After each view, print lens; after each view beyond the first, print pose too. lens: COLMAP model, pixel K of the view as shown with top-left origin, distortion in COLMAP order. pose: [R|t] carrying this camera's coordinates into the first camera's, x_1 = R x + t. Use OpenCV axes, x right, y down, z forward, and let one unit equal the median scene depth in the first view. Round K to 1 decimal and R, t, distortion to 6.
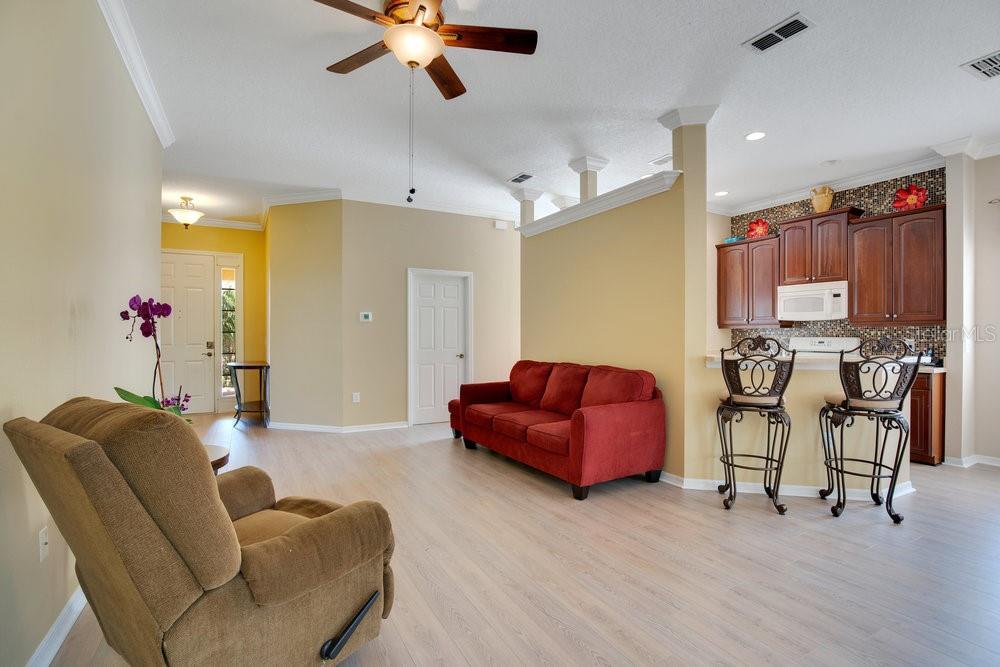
lens RADIAL K [[476.7, 0, 507.5], [0, 476.7, 339.6], [0, 0, 1]] dist [-0.025168, -0.001266]
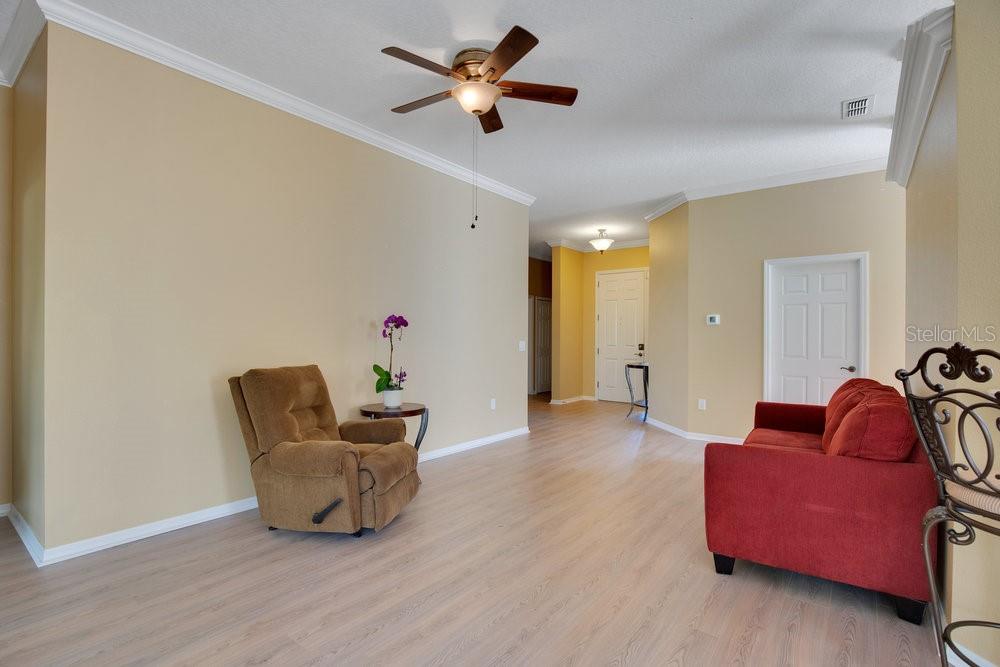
lens RADIAL K [[476.7, 0, 499.0], [0, 476.7, 342.8], [0, 0, 1]] dist [-0.025168, -0.001266]
pose [[0.390002, 0.014309, -0.920703, 0.448711], [-0.016346, 0.999829, 0.008615, -0.003844], [0.920669, 0.011690, 0.390169, 0.281232]]
